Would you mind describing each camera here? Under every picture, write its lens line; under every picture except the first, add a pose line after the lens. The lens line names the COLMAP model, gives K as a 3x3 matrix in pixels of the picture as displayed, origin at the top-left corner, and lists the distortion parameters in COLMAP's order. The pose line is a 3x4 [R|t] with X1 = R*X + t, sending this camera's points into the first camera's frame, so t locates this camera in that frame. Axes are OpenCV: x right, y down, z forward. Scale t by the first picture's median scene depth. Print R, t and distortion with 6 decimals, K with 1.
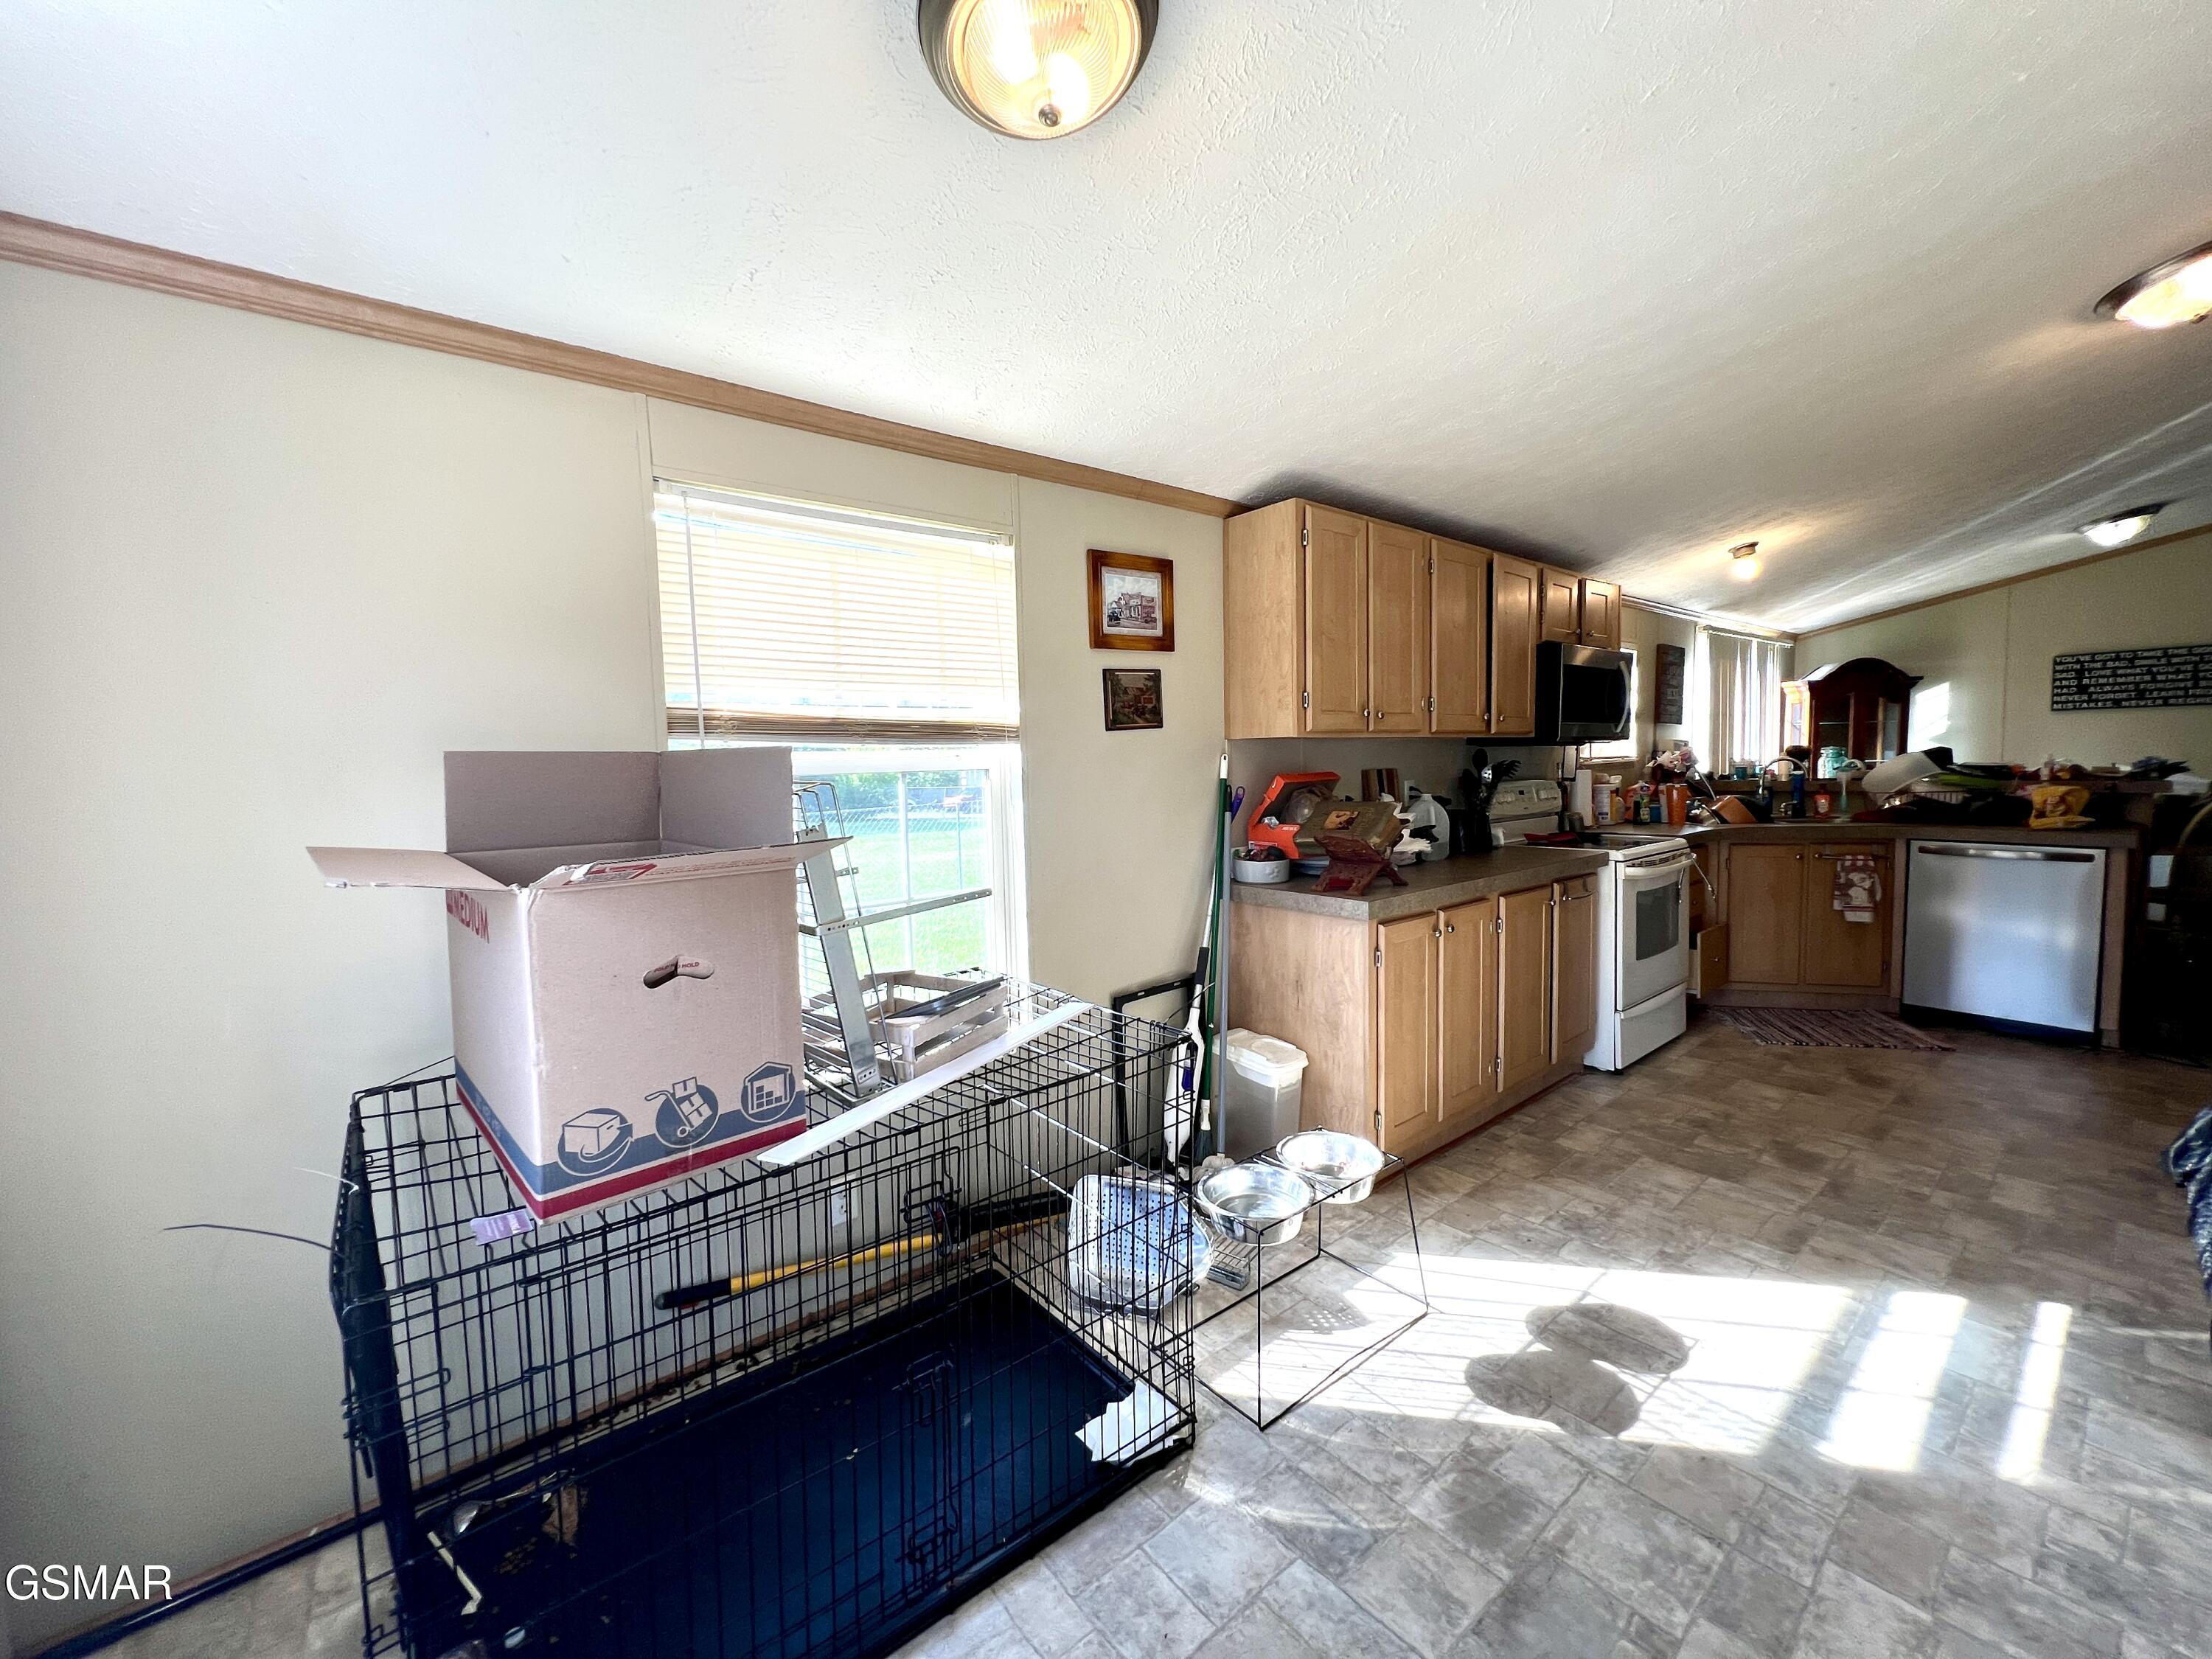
lens RADIAL K [[886.7, 0, 1100.4], [0, 886.7, 821.5], [0, 0, 1]] dist [-0.000765, 0.000346]
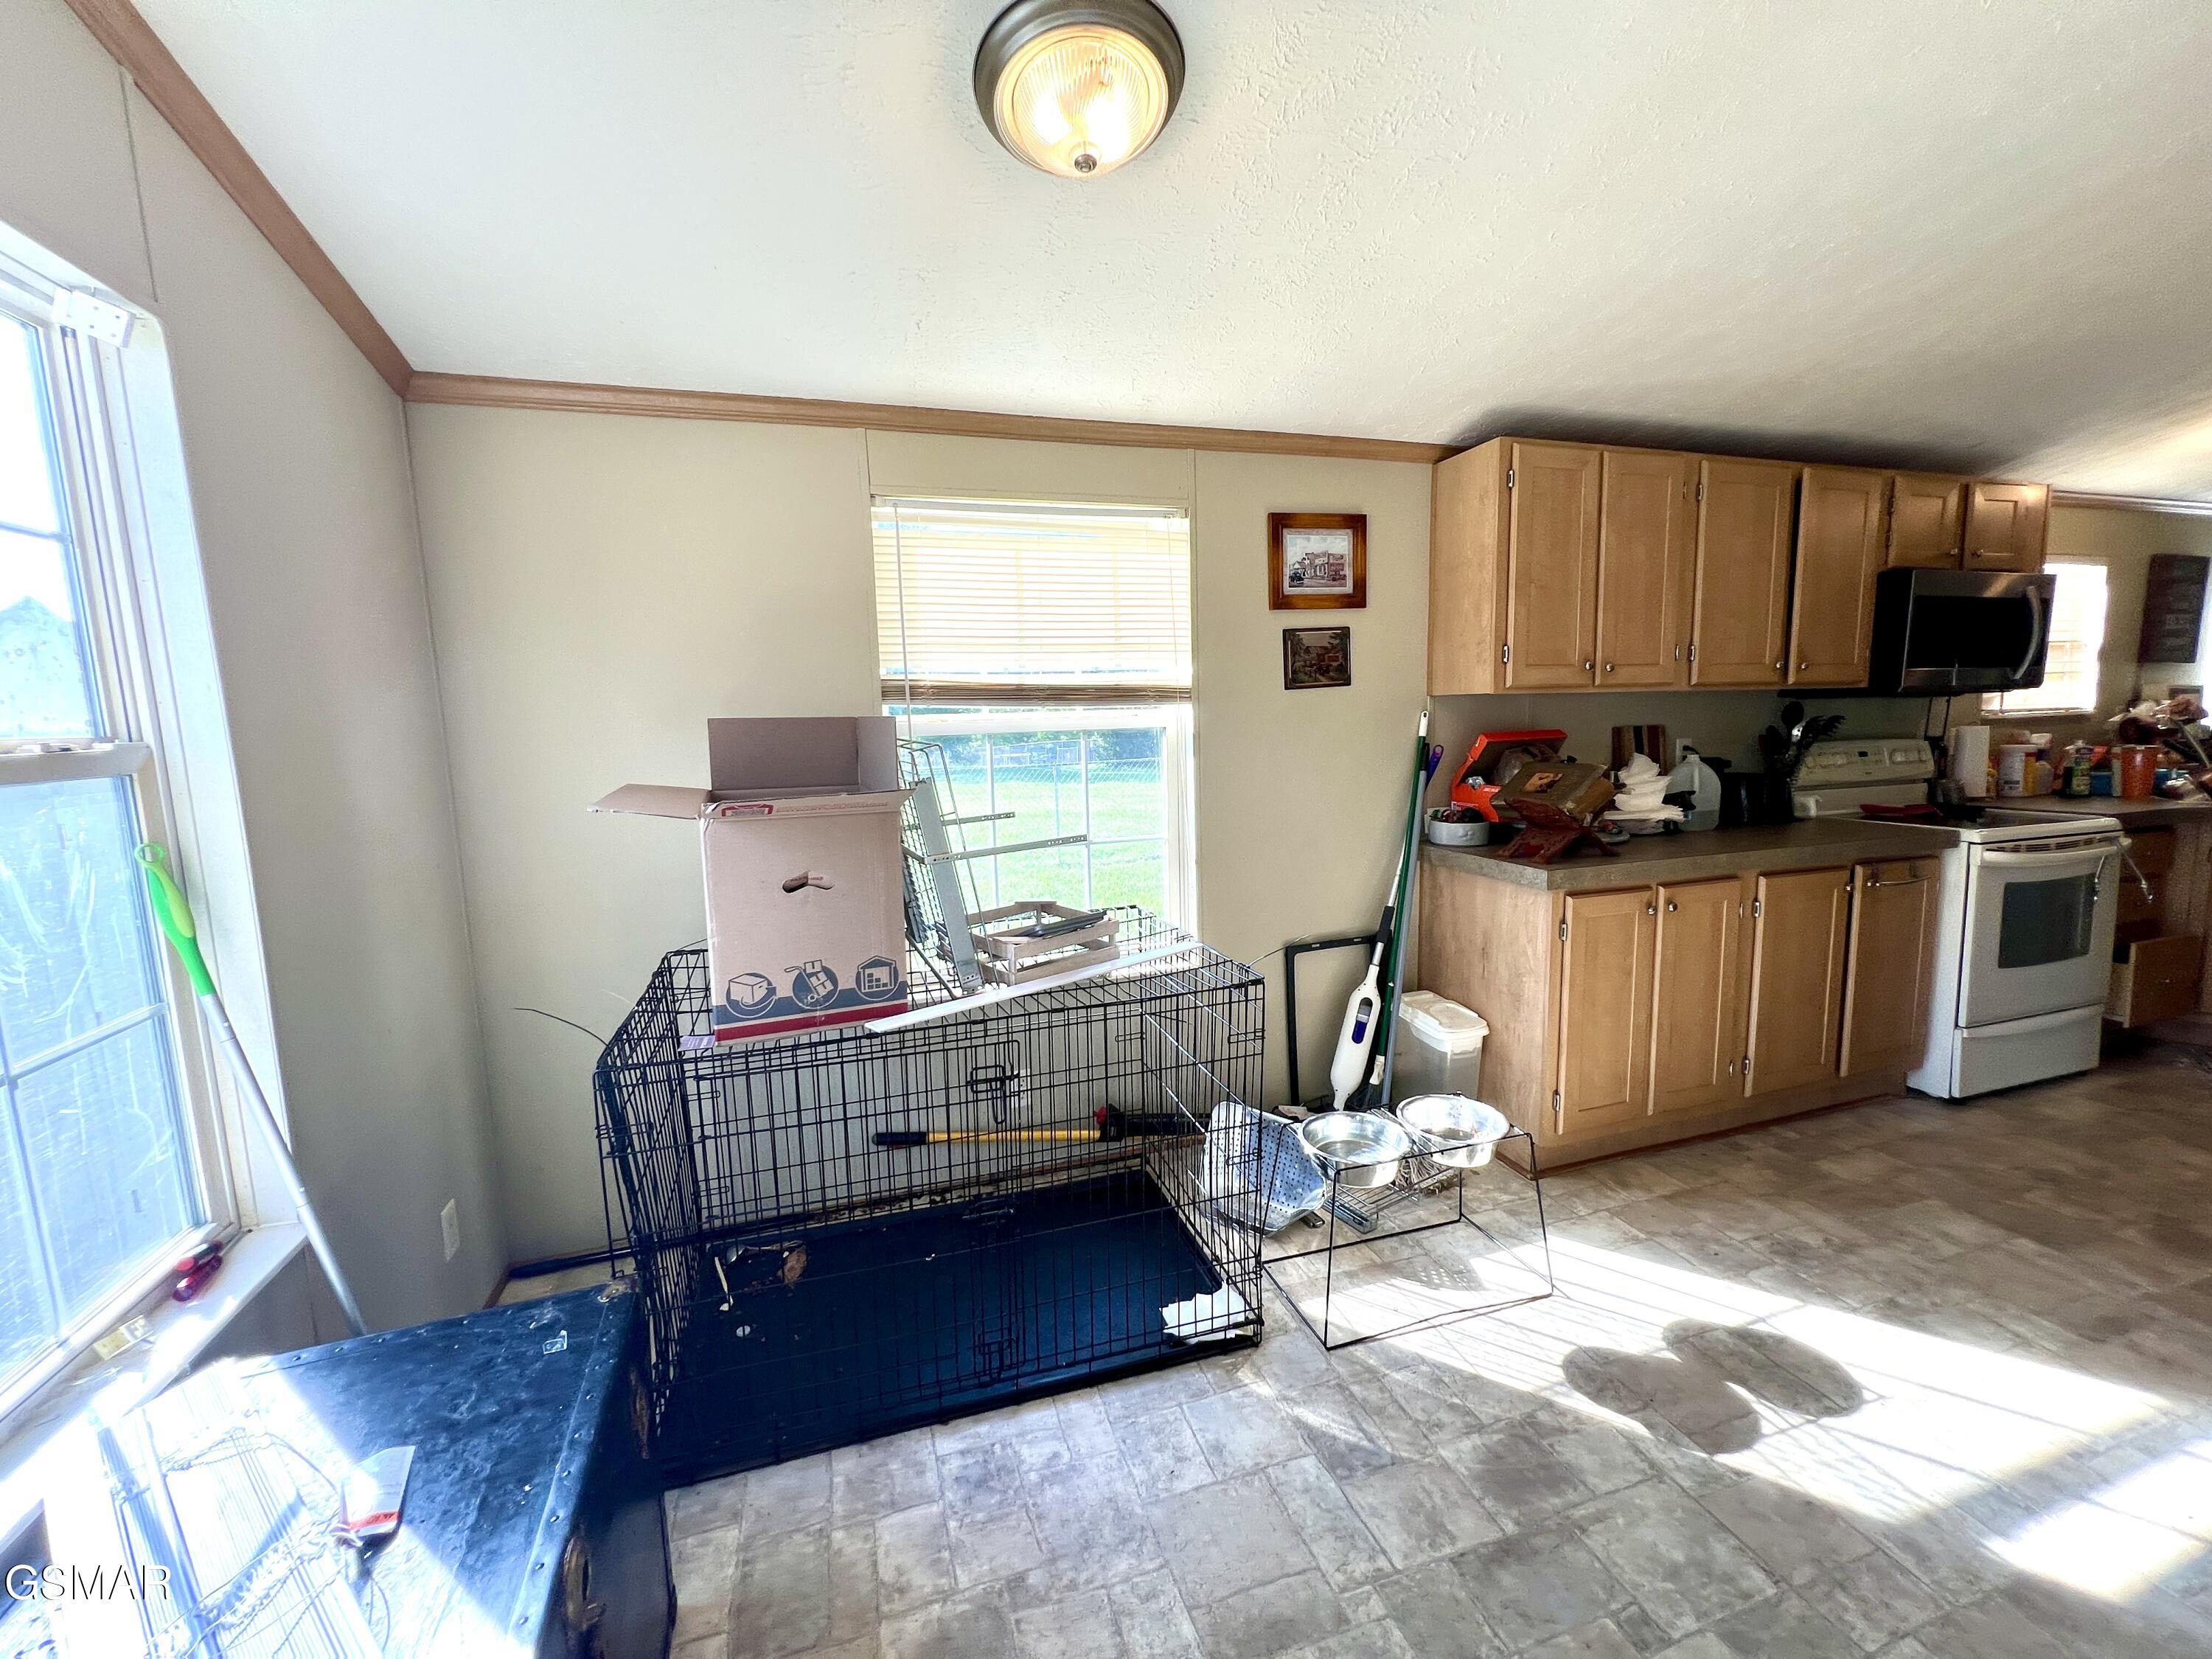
lens RADIAL K [[886.7, 0, 1100.4], [0, 886.7, 821.5], [0, 0, 1]] dist [-0.000765, 0.000346]
pose [[0.927995, 0.044371, -0.369942, 0.220401], [-0.022500, 0.997745, 0.063229, -0.011079], [0.371913, -0.050352, 0.926901, -0.050173]]
